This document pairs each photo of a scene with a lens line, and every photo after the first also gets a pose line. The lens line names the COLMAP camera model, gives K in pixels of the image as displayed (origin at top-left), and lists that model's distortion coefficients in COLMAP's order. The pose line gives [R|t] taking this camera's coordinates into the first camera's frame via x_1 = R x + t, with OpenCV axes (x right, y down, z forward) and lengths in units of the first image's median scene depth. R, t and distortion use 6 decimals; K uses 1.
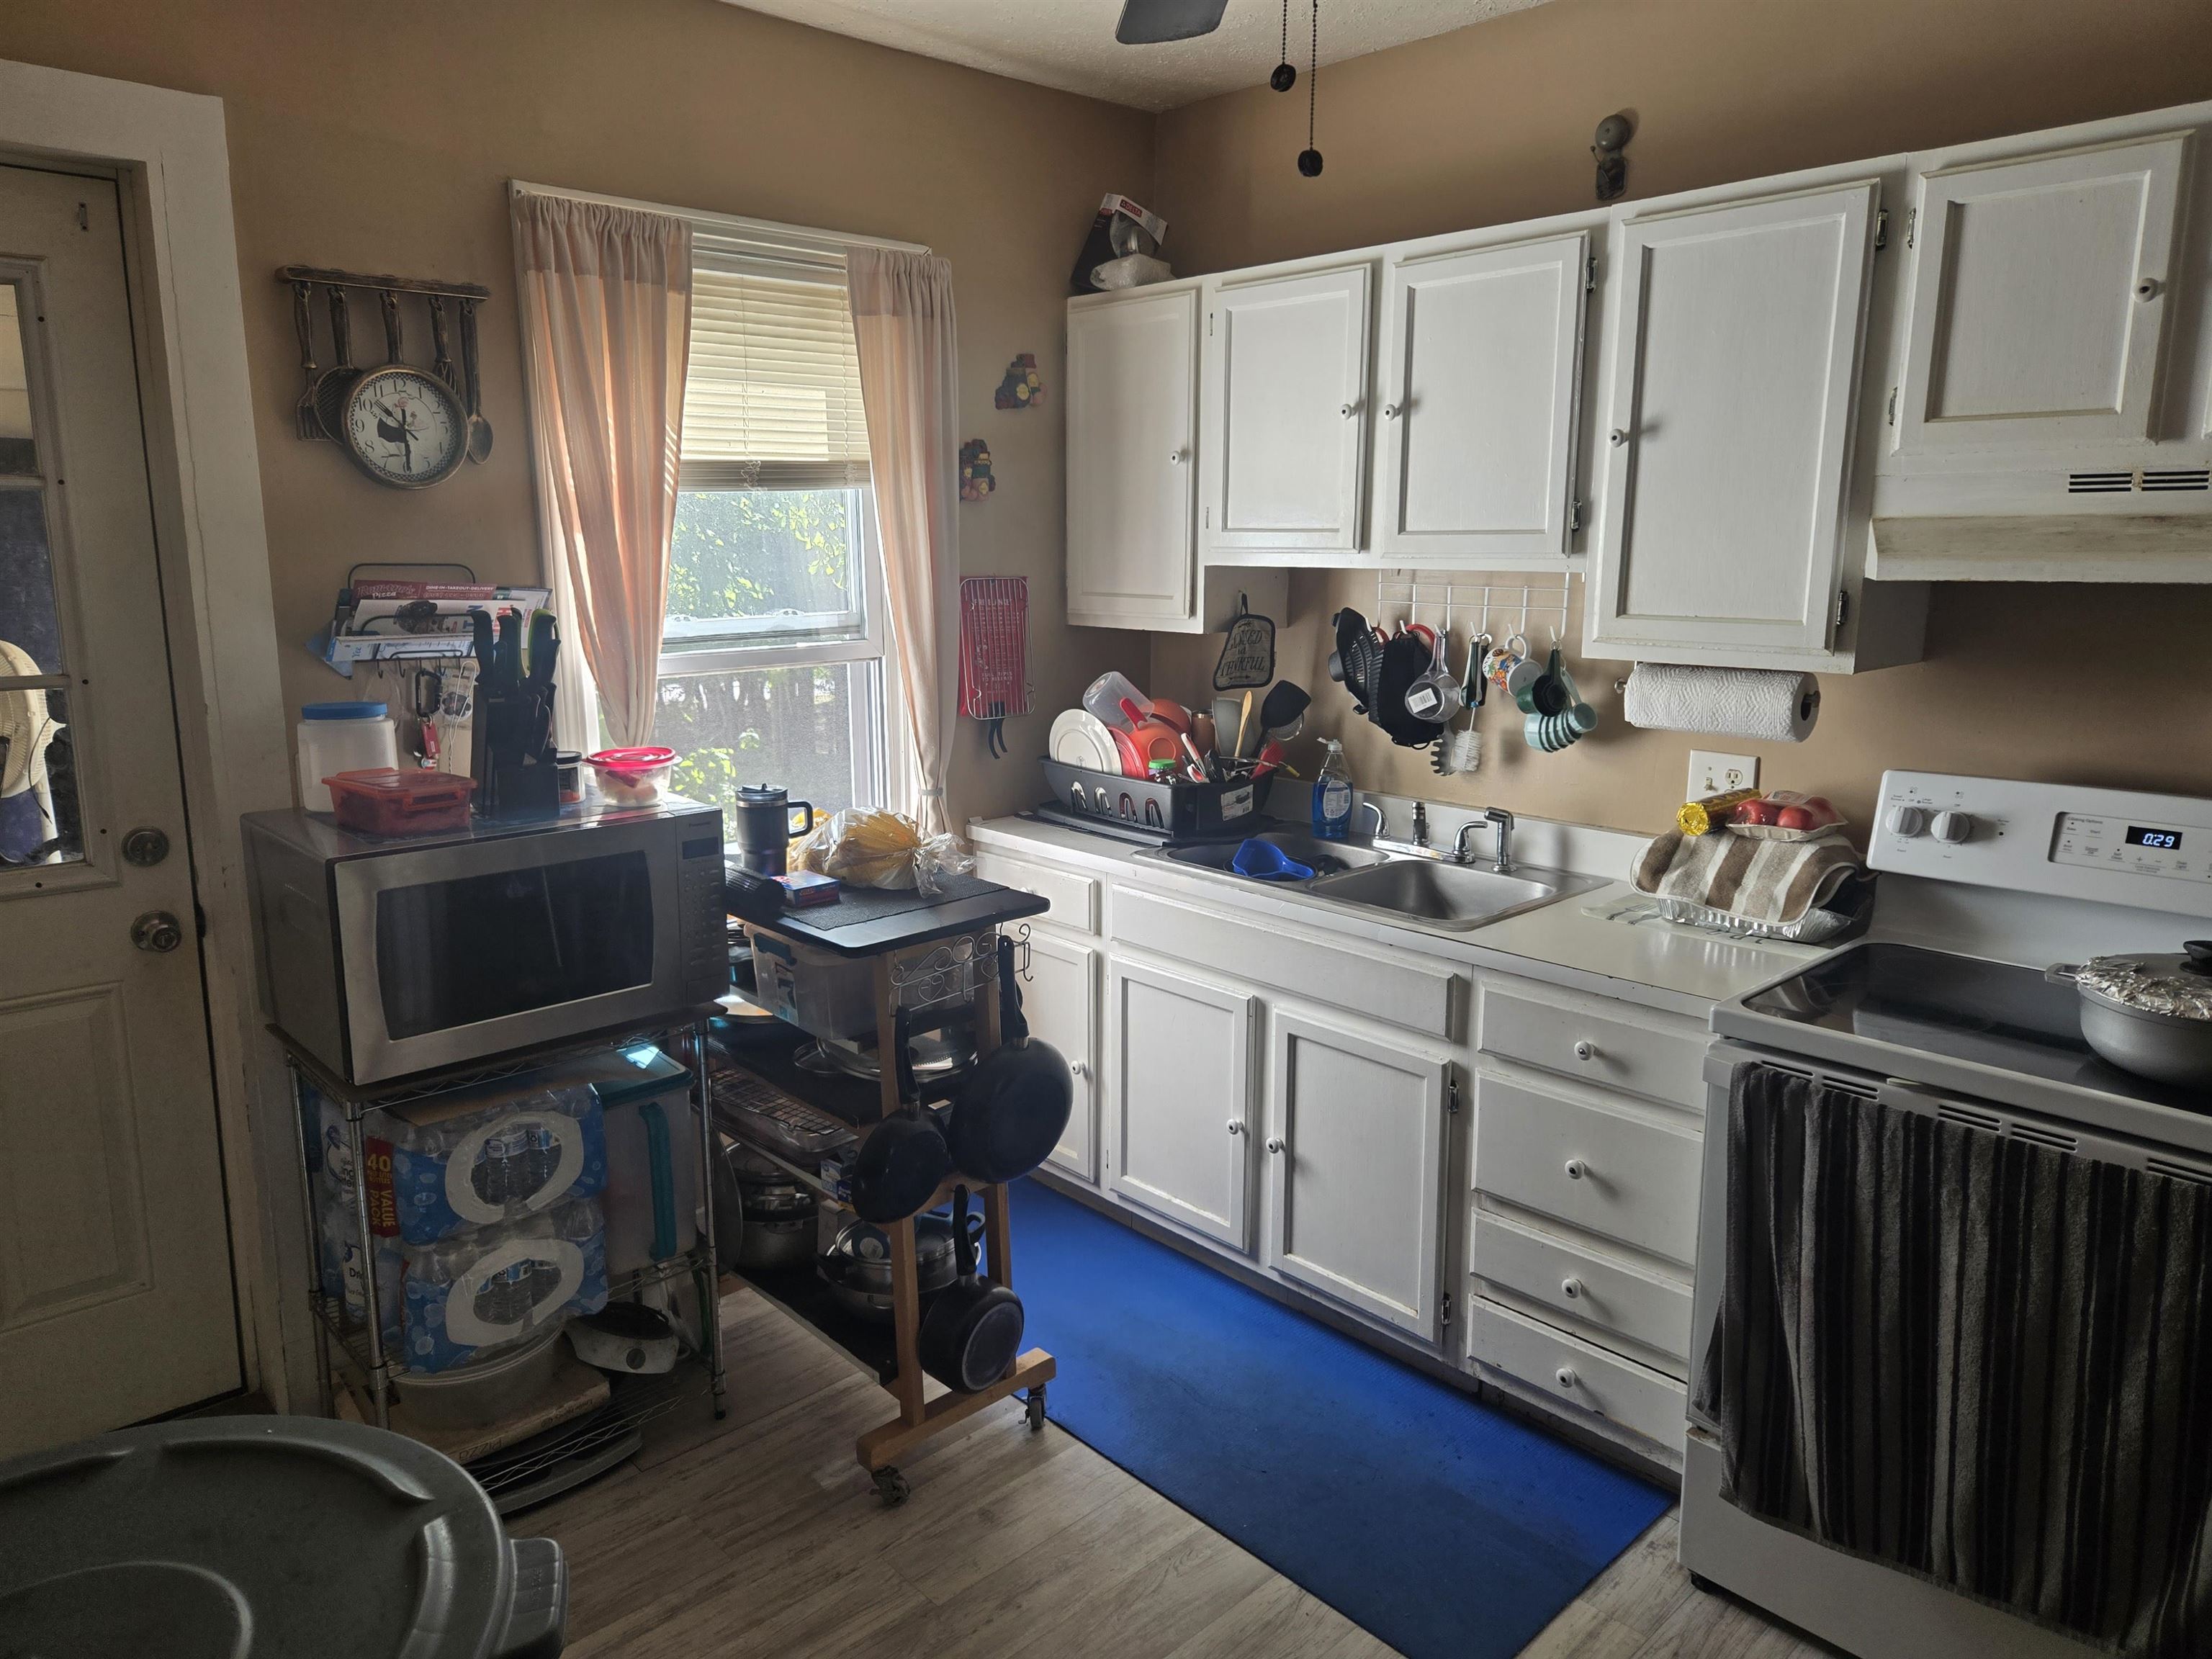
lens RADIAL K [[1490.3, 0, 1102.4], [0, 1490.3, 823.3], [0, 0, 1]] dist [0.071347, -0.054565]
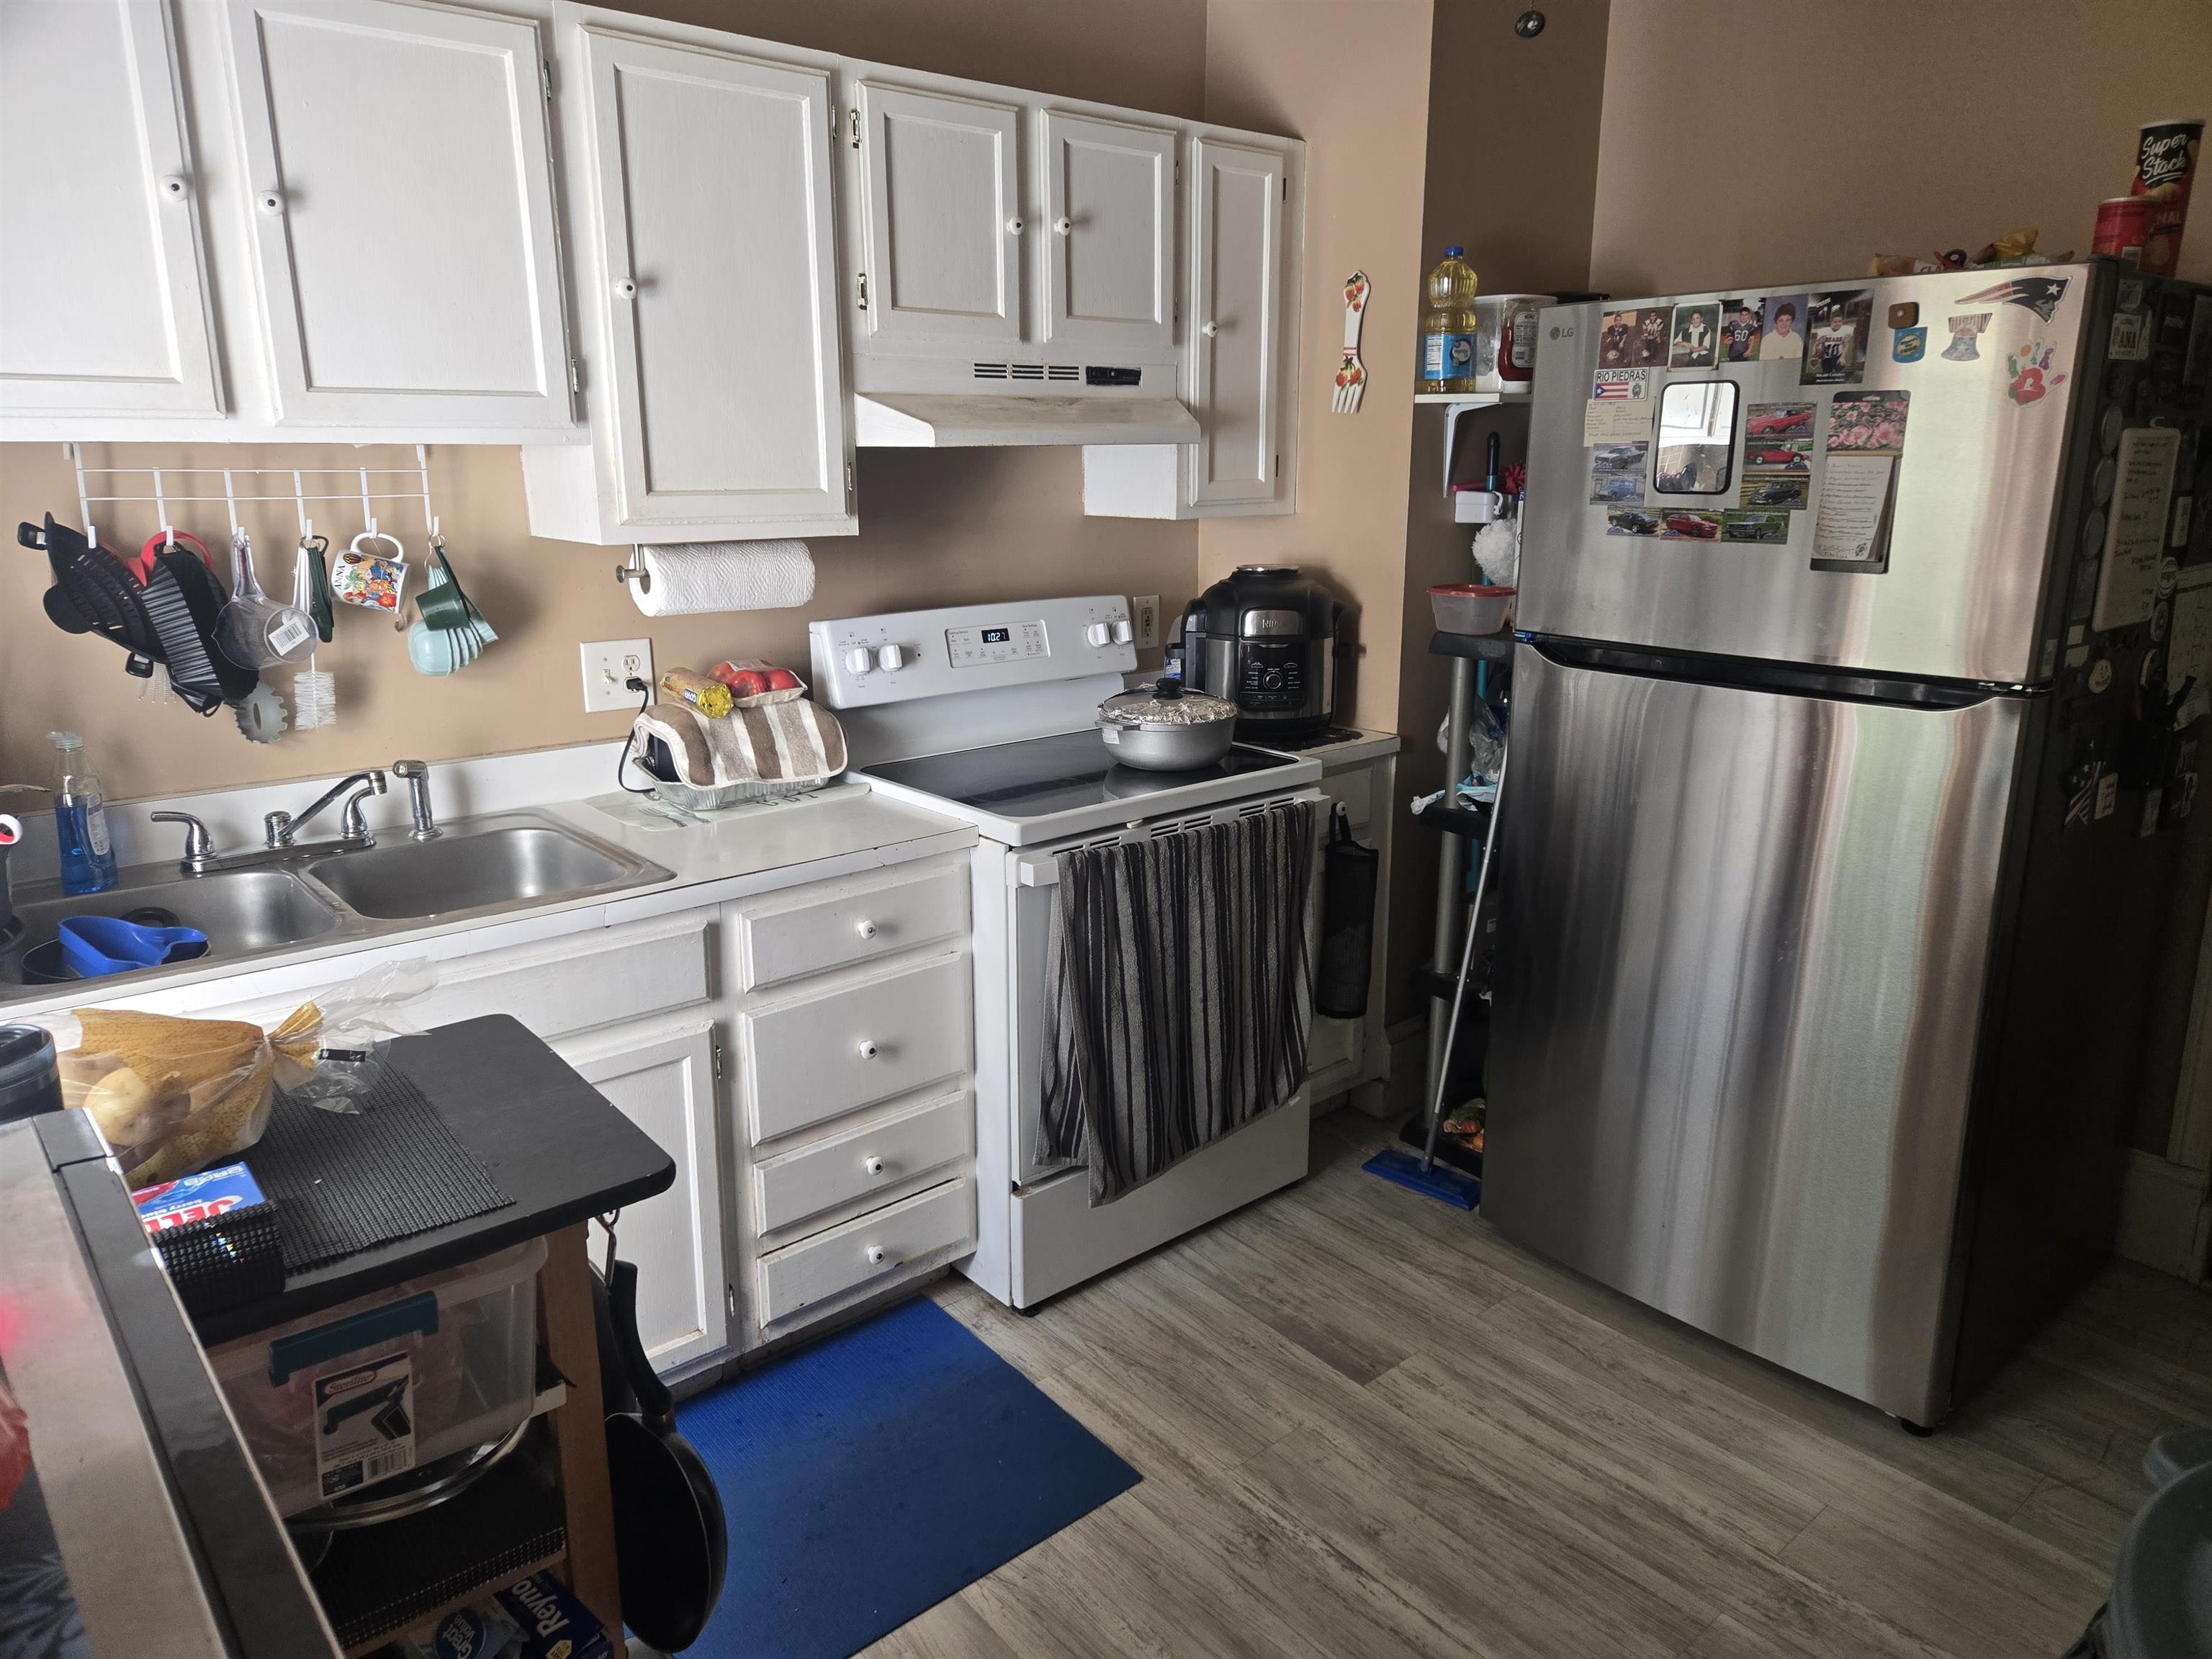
lens RADIAL K [[1490.3, 0, 1100.8], [0, 1490.3, 812.0], [0, 0, 1]] dist [0.071347, -0.054565]
pose [[0.033743, -0.242437, 0.969580, -0.624071], [0.188945, 0.954186, 0.232012, -0.125691], [-0.981408, 0.175368, 0.078004, 0.771754]]
